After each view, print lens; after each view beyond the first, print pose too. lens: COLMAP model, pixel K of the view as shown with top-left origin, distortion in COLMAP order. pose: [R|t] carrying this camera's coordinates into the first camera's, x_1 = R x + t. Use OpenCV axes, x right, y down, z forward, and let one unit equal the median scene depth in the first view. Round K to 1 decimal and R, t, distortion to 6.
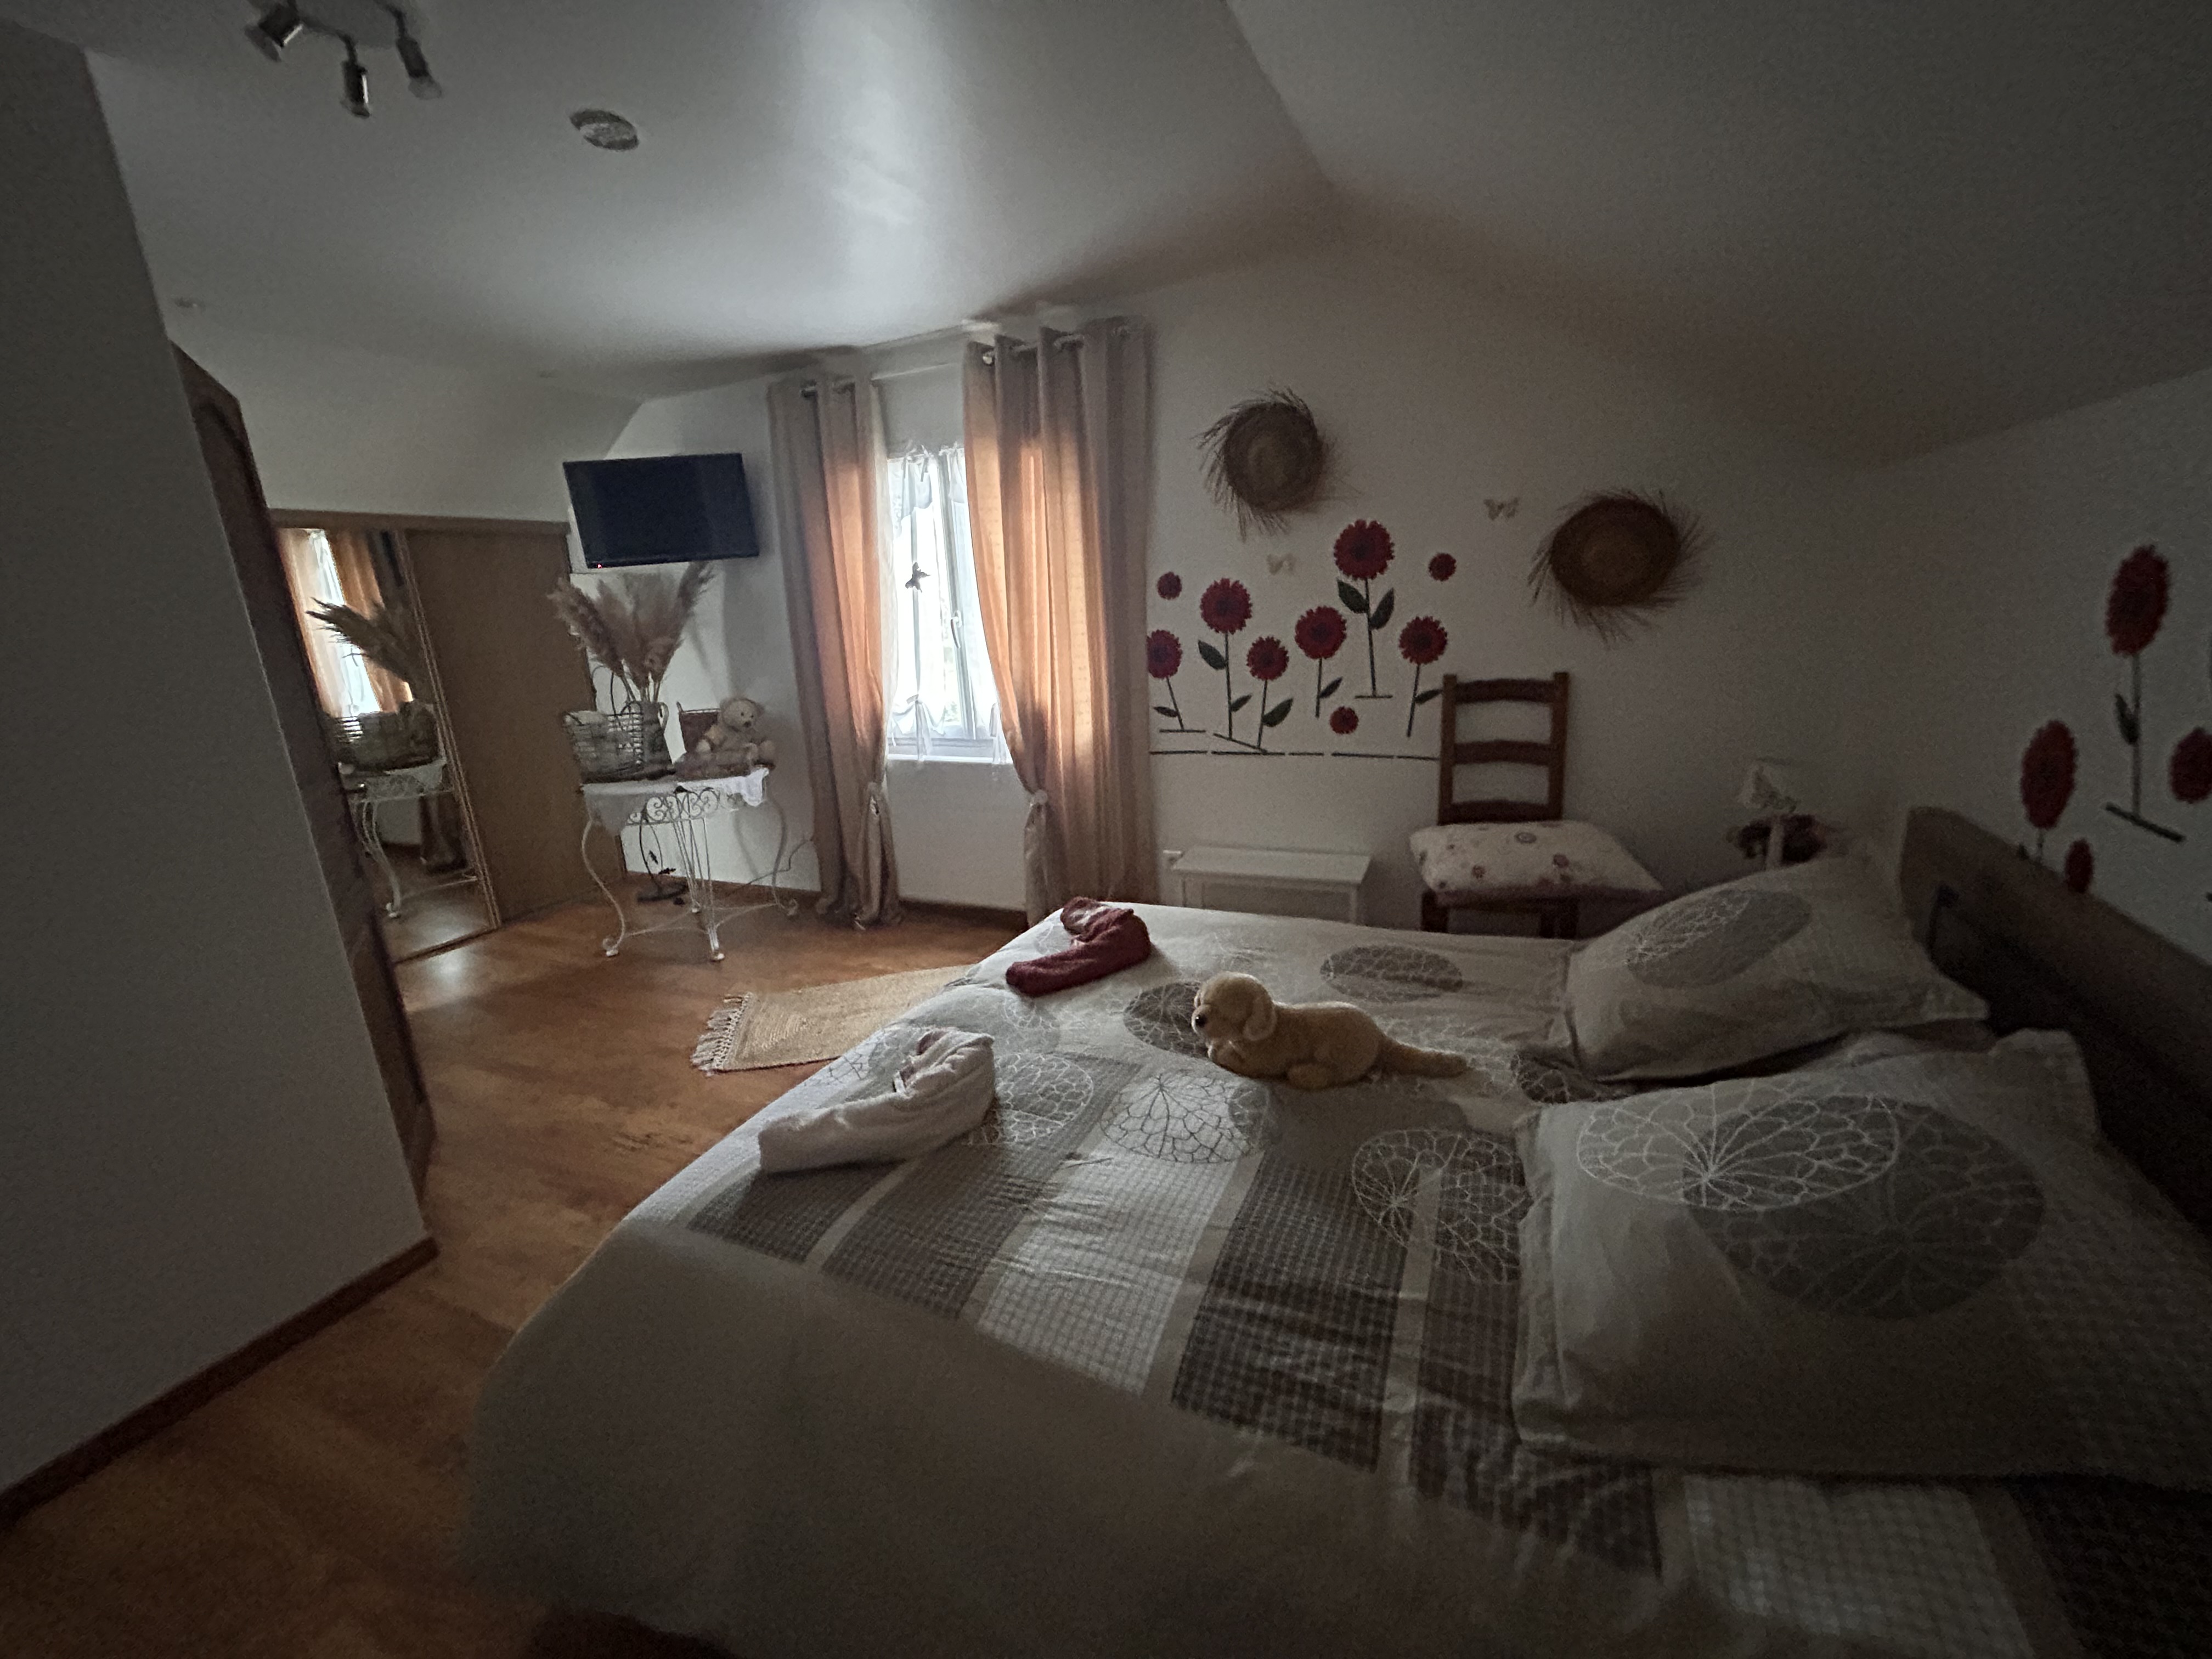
lens RADIAL K [[911.4, 0, 1106.0], [0, 911.4, 829.5], [0, 0, 1]] dist [-0.000214, -0.000129]
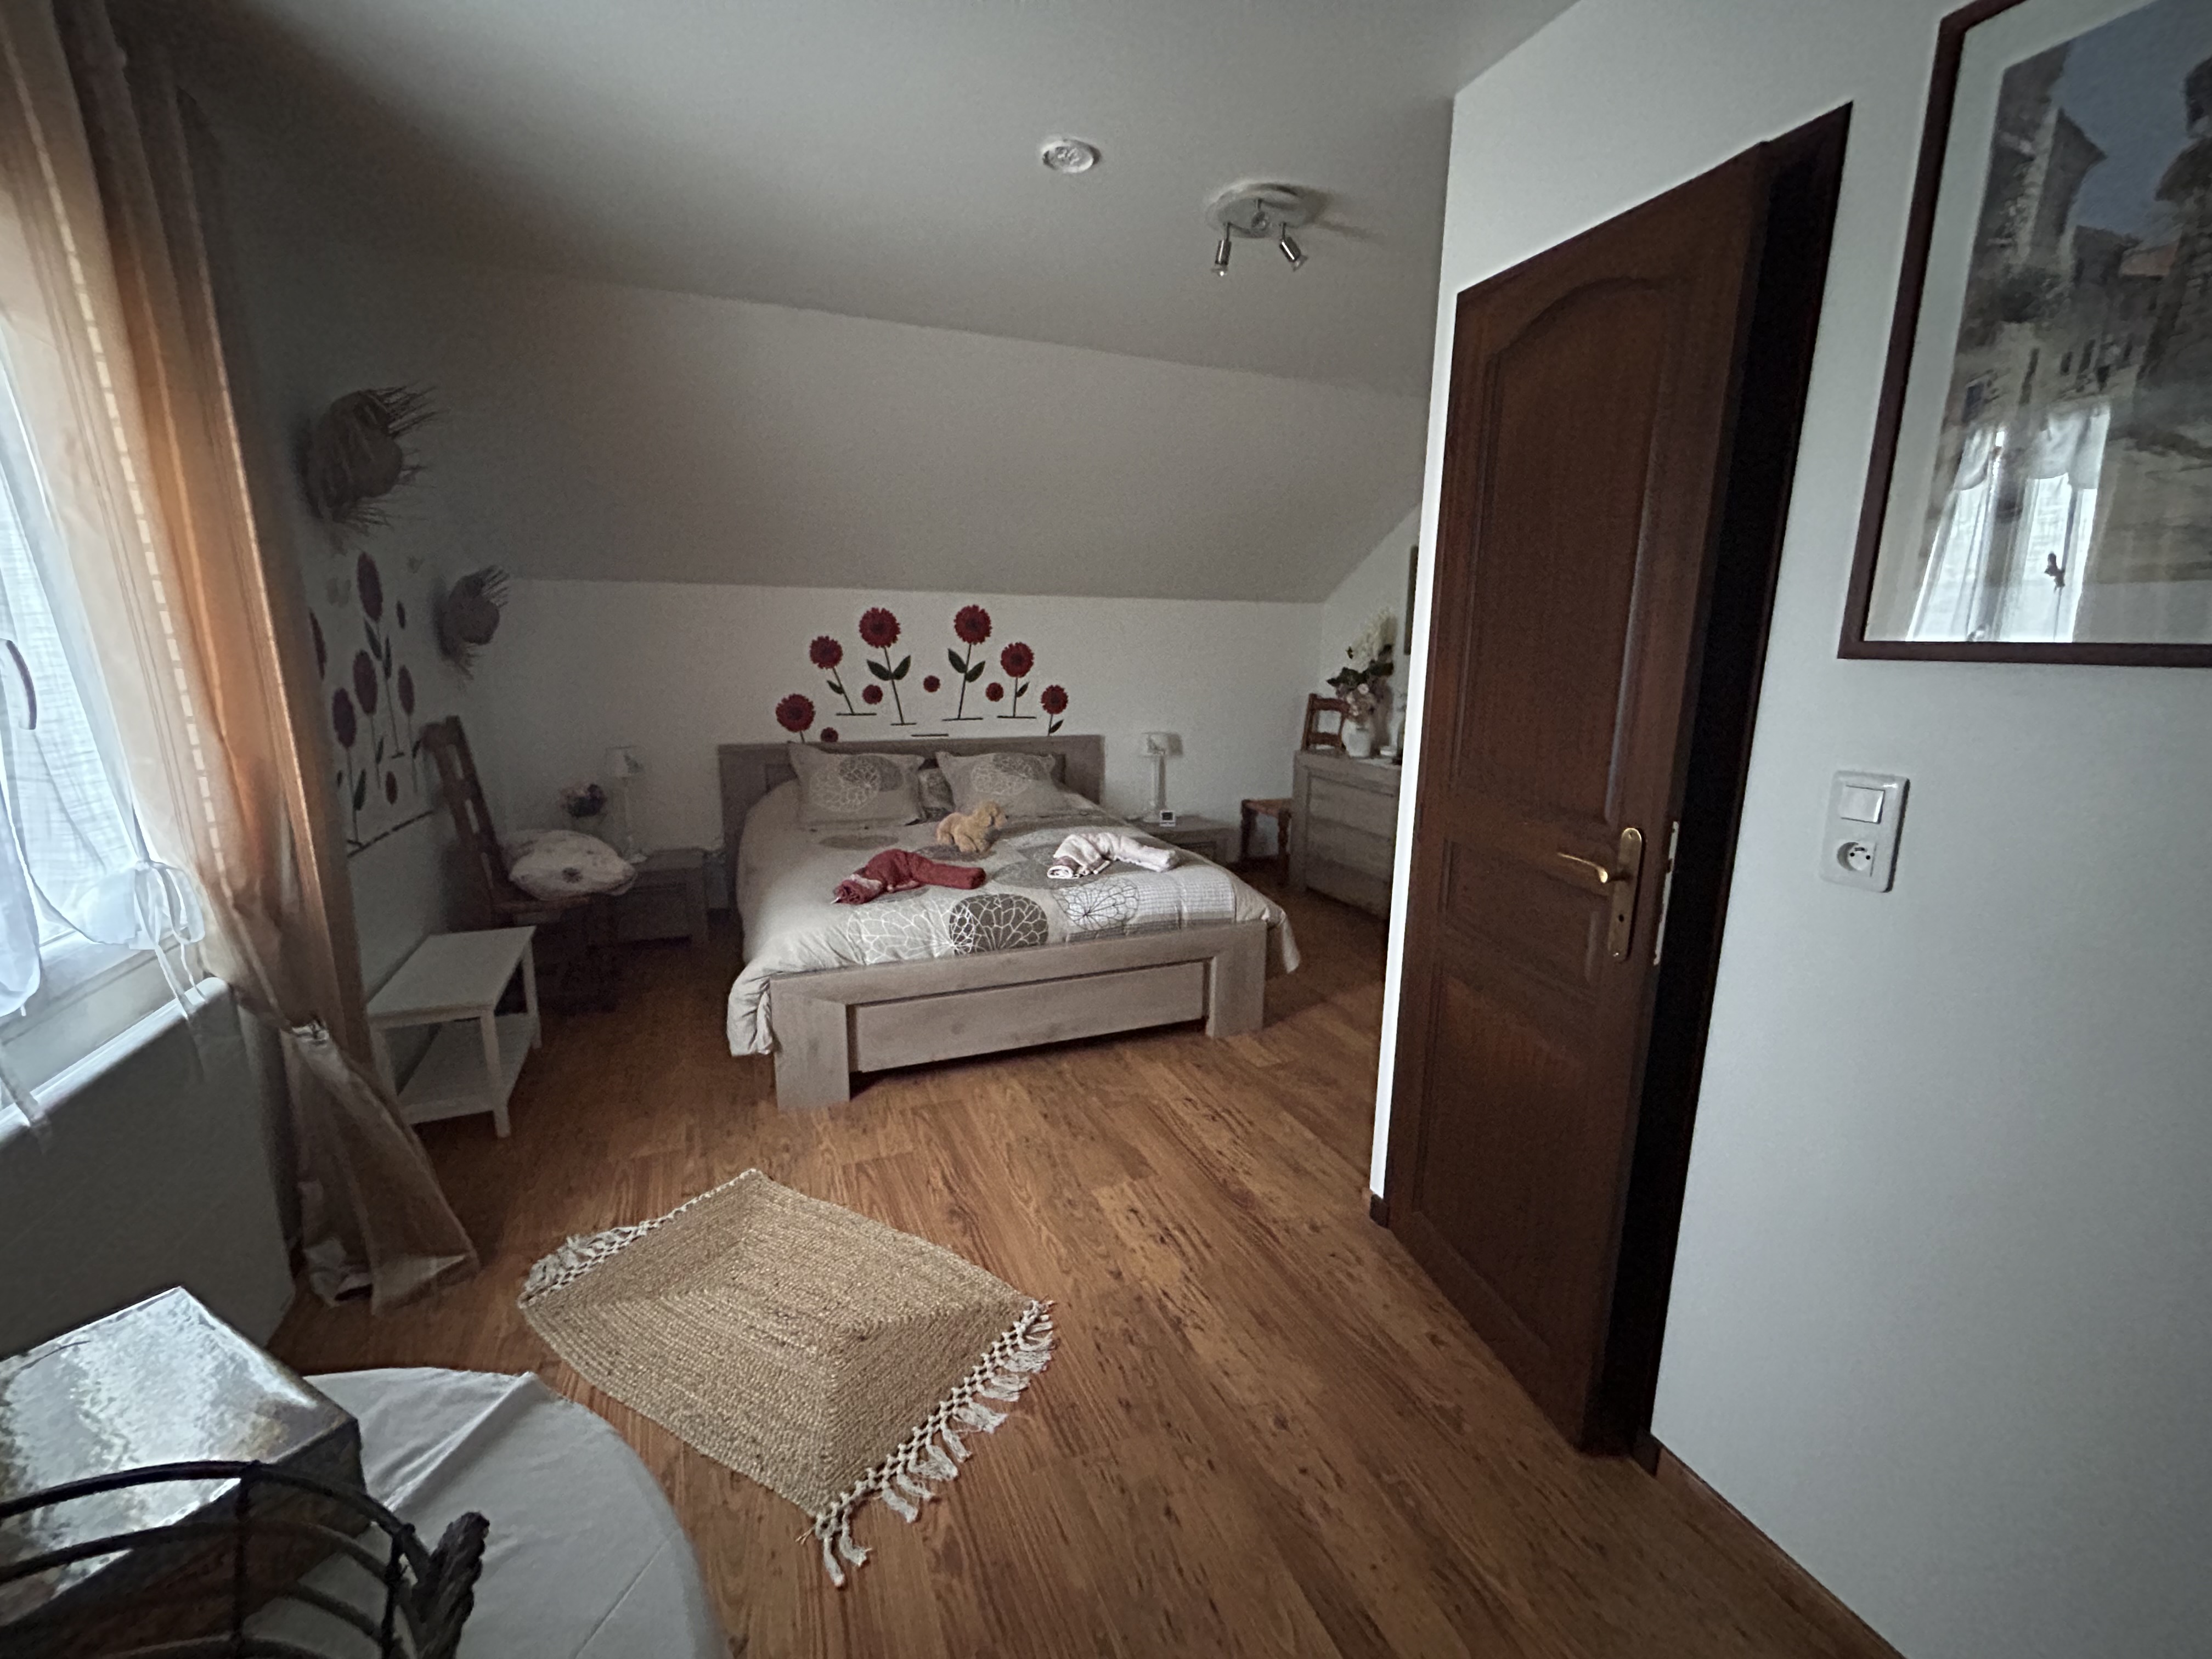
lens RADIAL K [[911.4, 0, 1106.0], [0, 911.4, 829.5], [0, 0, 1]] dist [-0.000214, -0.000129]
pose [[-0.729380, -0.087342, 0.678511, -0.939816], [0.201362, 0.920469, 0.334947, -0.277729], [-0.653803, 0.380930, -0.653784, 1.359281]]
